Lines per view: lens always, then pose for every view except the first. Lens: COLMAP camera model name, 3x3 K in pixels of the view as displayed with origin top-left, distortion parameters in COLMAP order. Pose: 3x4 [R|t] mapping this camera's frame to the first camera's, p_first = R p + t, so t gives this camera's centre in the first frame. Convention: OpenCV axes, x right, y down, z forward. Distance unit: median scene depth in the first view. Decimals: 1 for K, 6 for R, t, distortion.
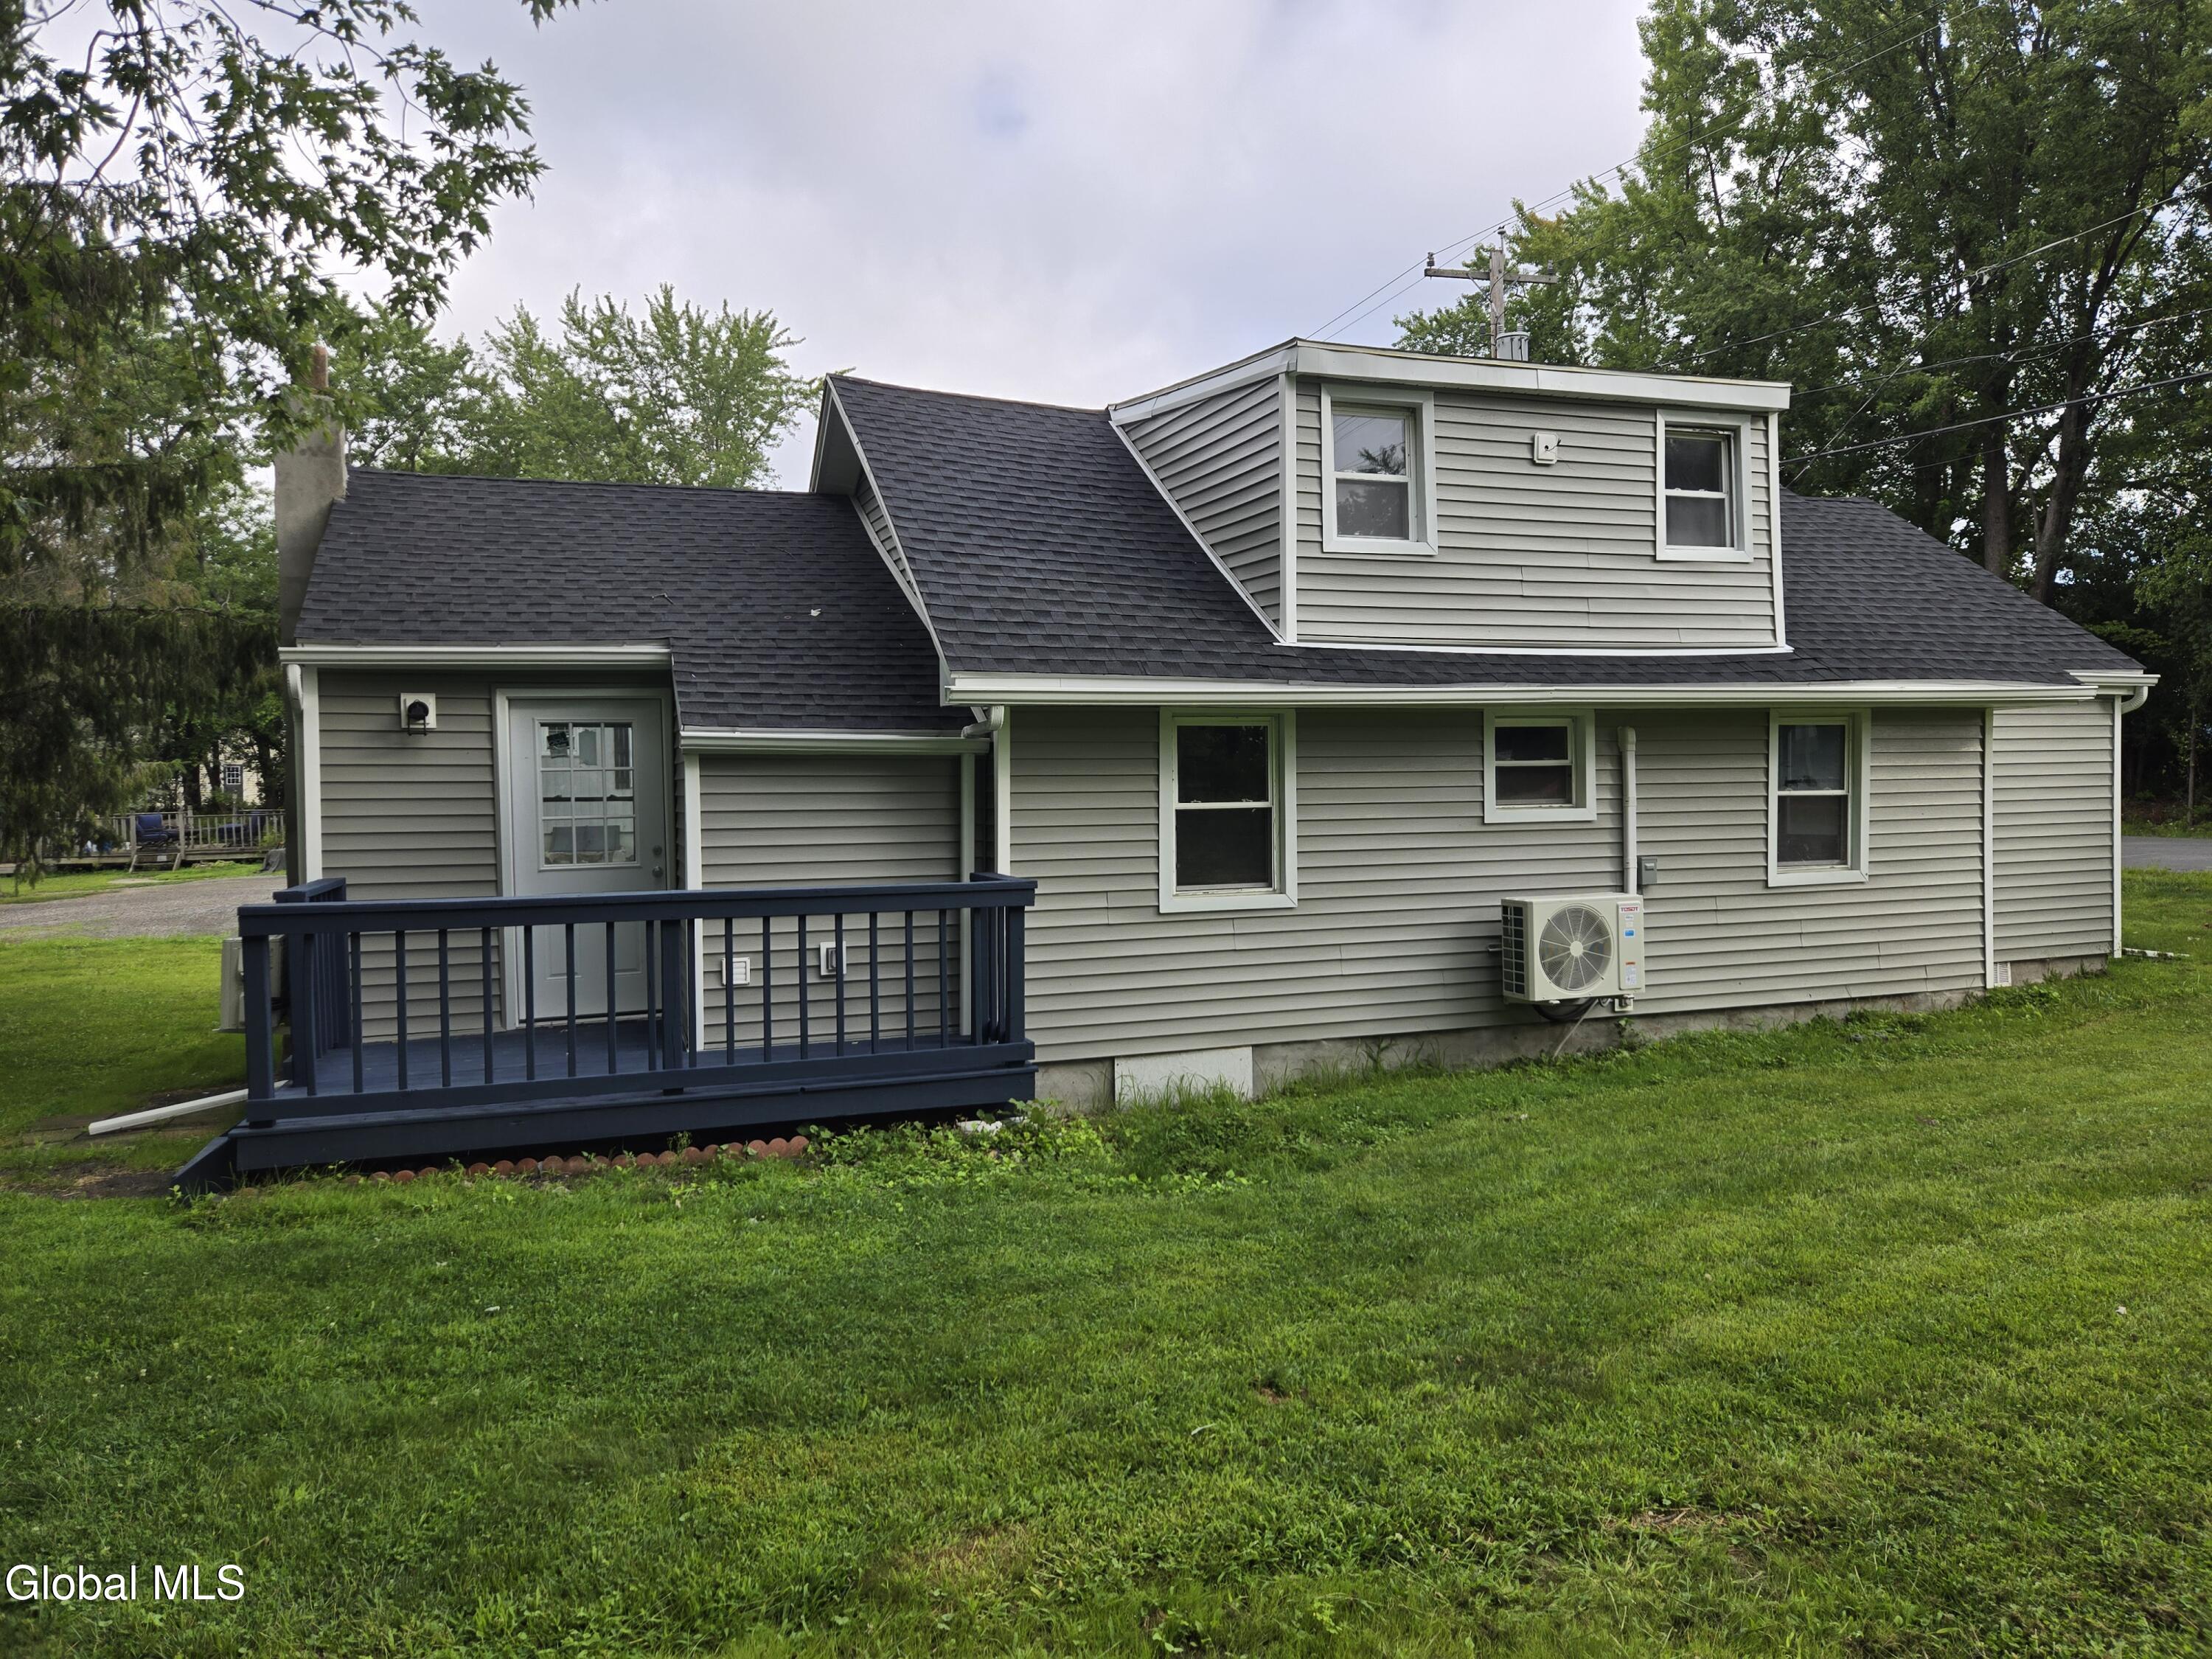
lens RADIAL K [[1449.6, 0, 1106.0], [0, 1449.6, 829.5], [0, 0, 1]] dist [0.018766, -0.000243]
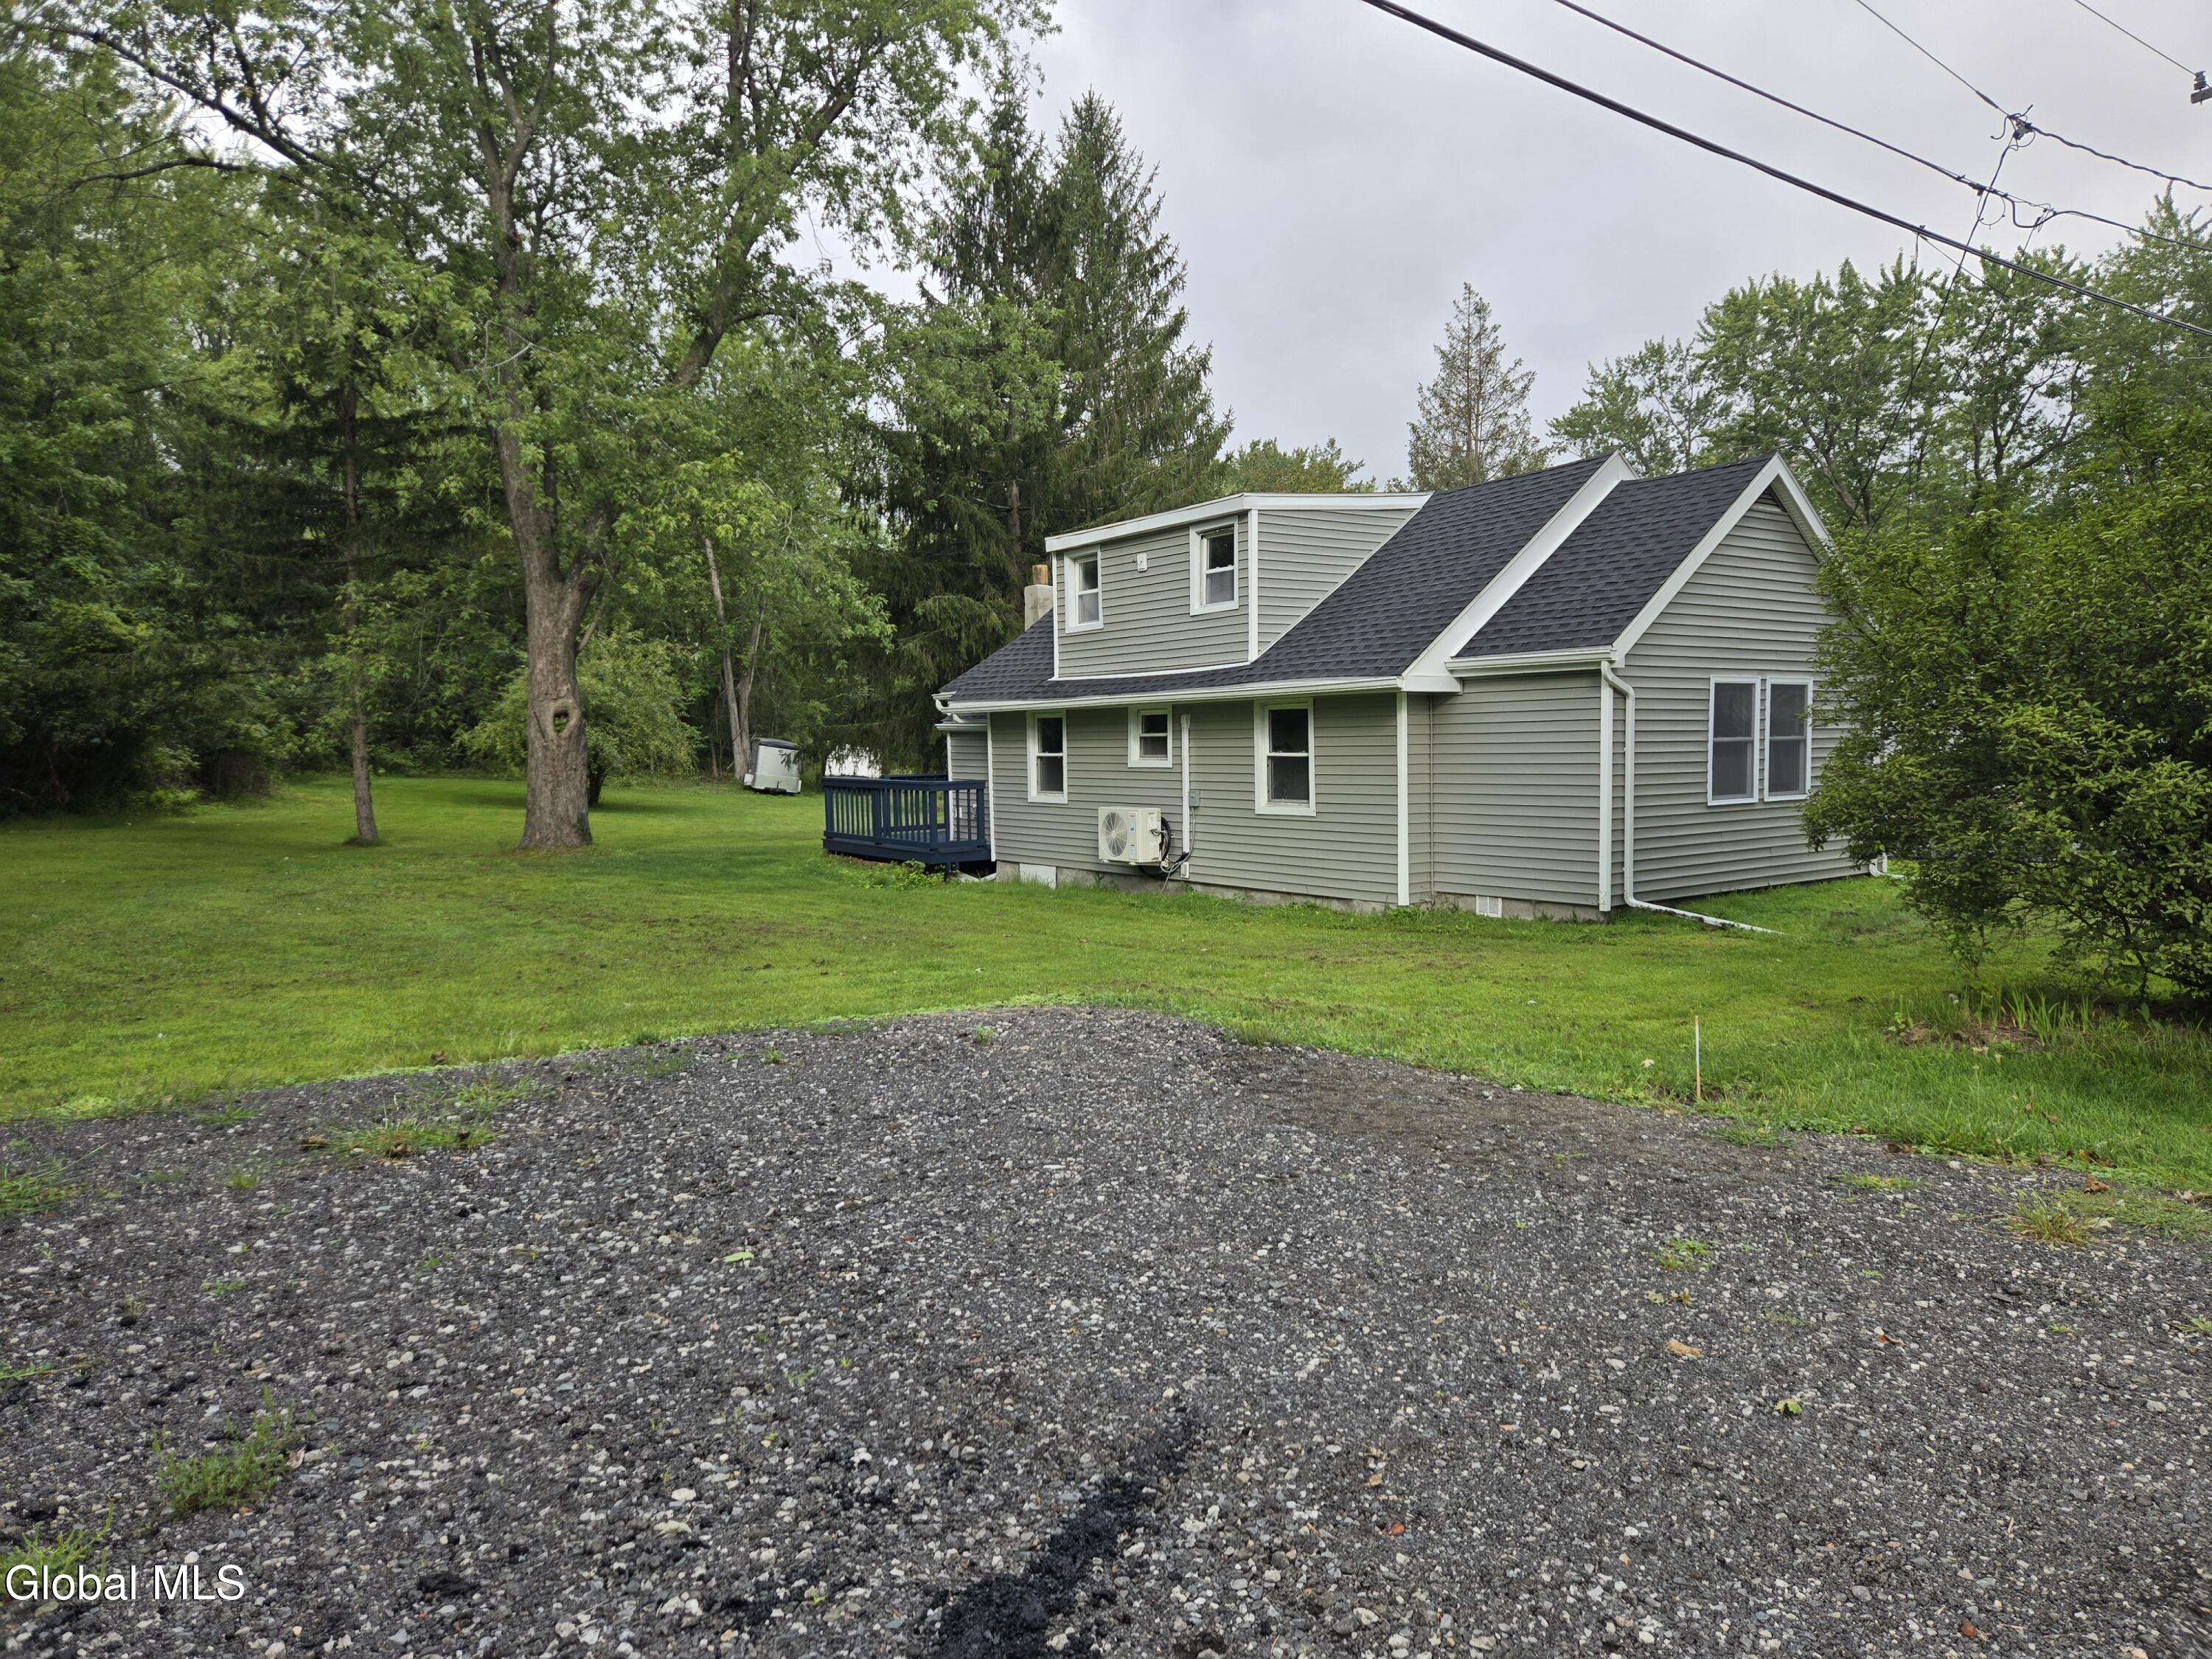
lens RADIAL K [[1449.6, 0, 1106.0], [0, 1449.6, 829.5], [0, 0, 1]] dist [0.018766, -0.000243]
pose [[0.284610, 0.070976, -0.956012, 2.017733], [-0.016714, 0.997471, 0.069078, -0.051162], [0.958498, -0.003681, 0.285076, 0.423748]]
